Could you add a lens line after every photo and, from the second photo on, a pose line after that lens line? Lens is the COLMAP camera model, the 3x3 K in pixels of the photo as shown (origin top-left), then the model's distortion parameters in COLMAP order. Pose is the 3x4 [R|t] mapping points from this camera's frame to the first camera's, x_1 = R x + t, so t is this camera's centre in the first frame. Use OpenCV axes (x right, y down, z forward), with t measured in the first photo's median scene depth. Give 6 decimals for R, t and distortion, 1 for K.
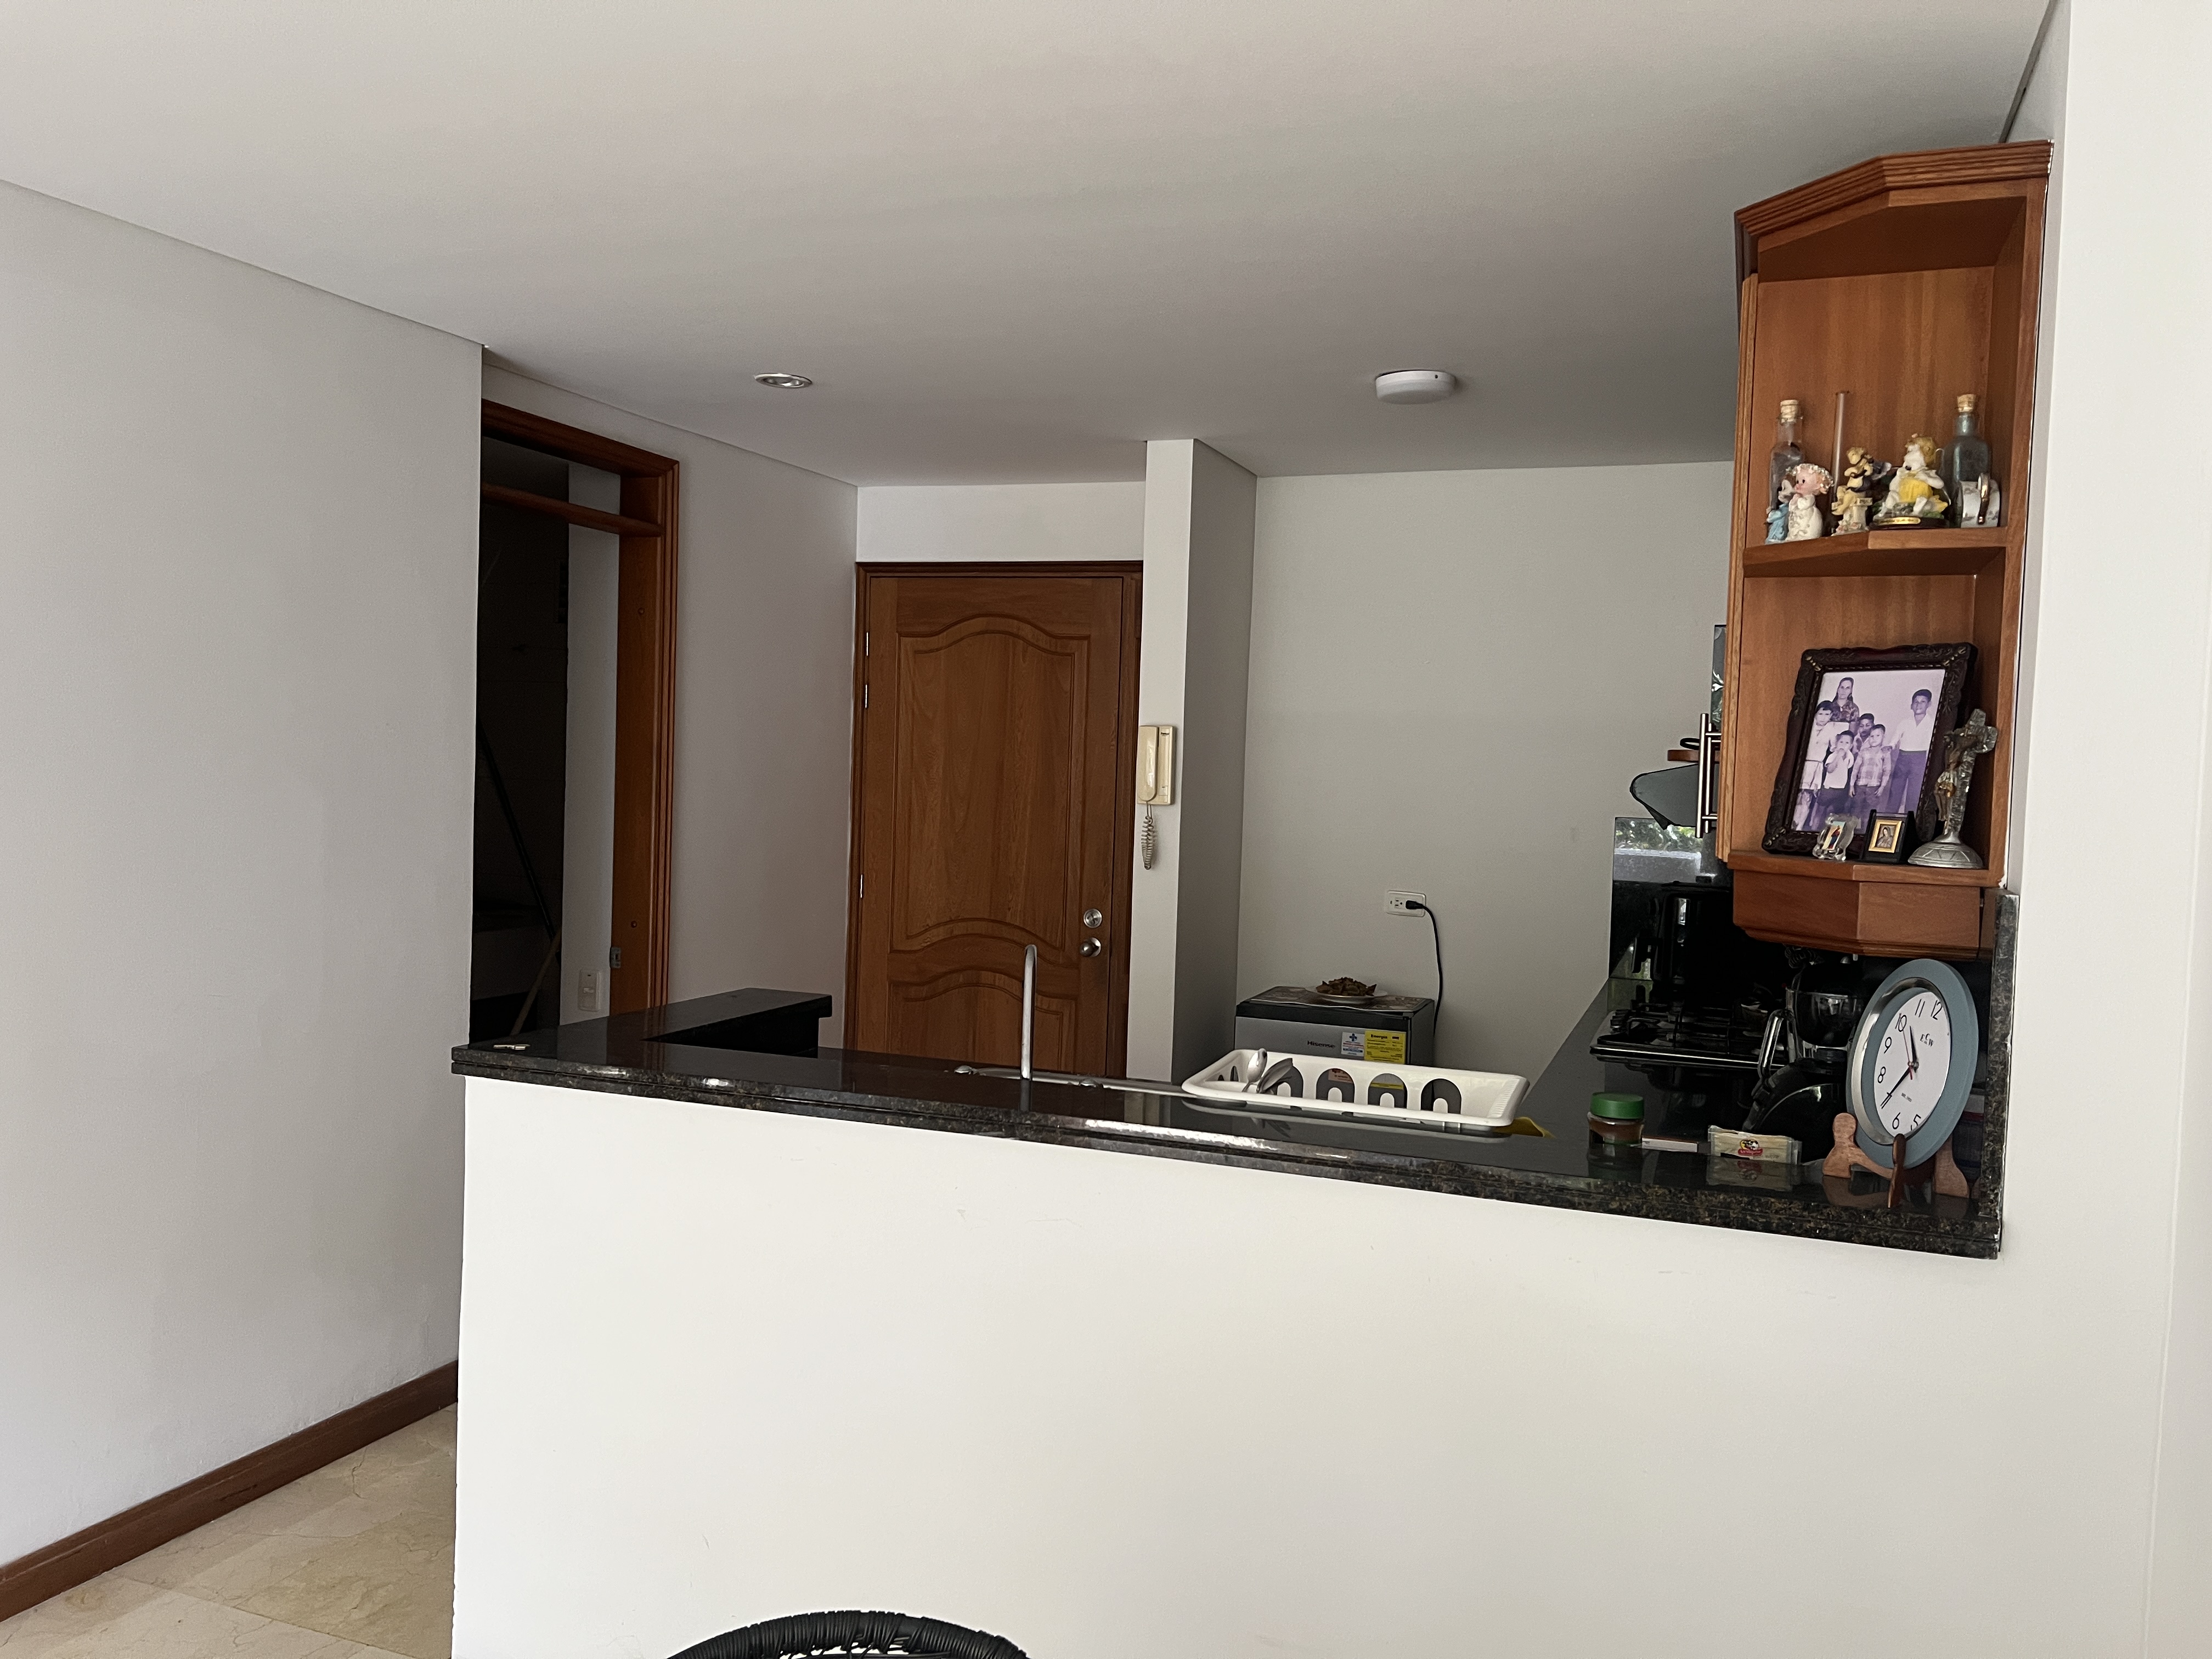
lens RADIAL K [[1651.4, 0, 1133.0], [0, 1651.4, 819.7], [0, 0, 1]] dist [0.055150, -0.050983]
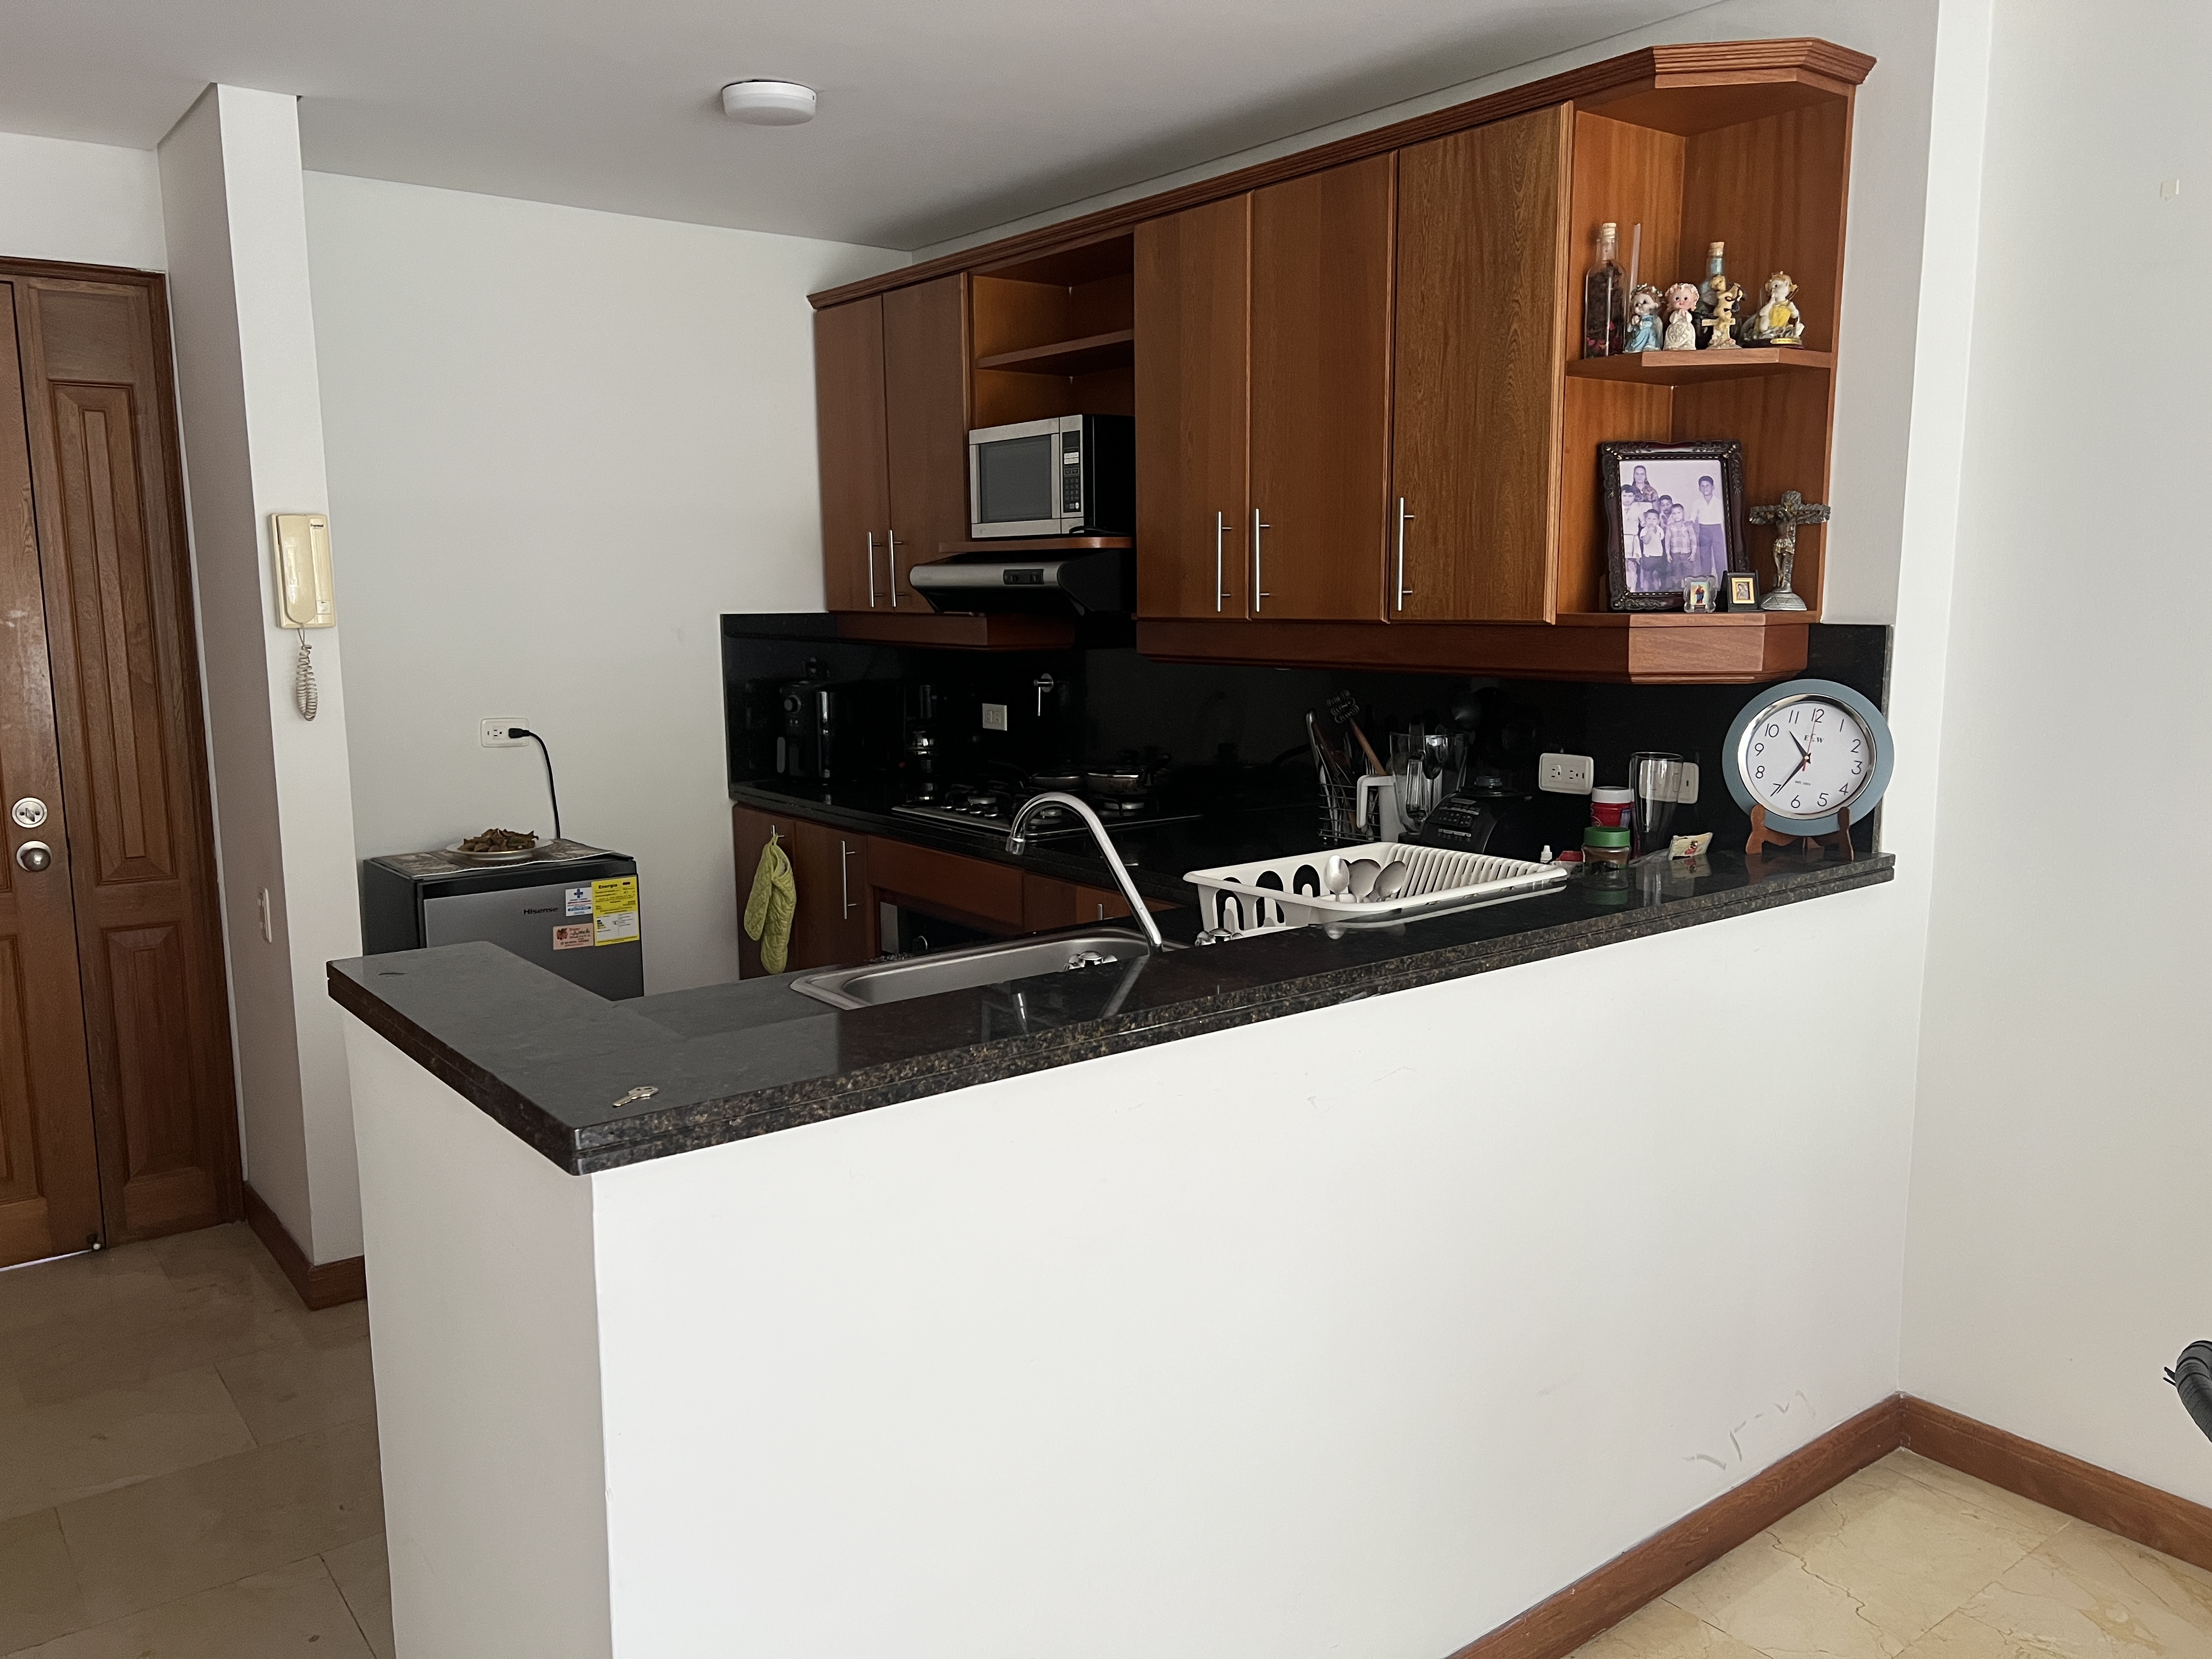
lens RADIAL K [[1651.5, 0, 1100.7], [0, 1651.5, 834.6], [0, 0, 1]] dist [0.063678, -0.079048]
pose [[0.527398, -0.165843, 0.833275, -0.879264], [0.056159, 0.985424, 0.160580, -0.037398], [-0.847760, -0.037894, 0.529024, 0.693352]]
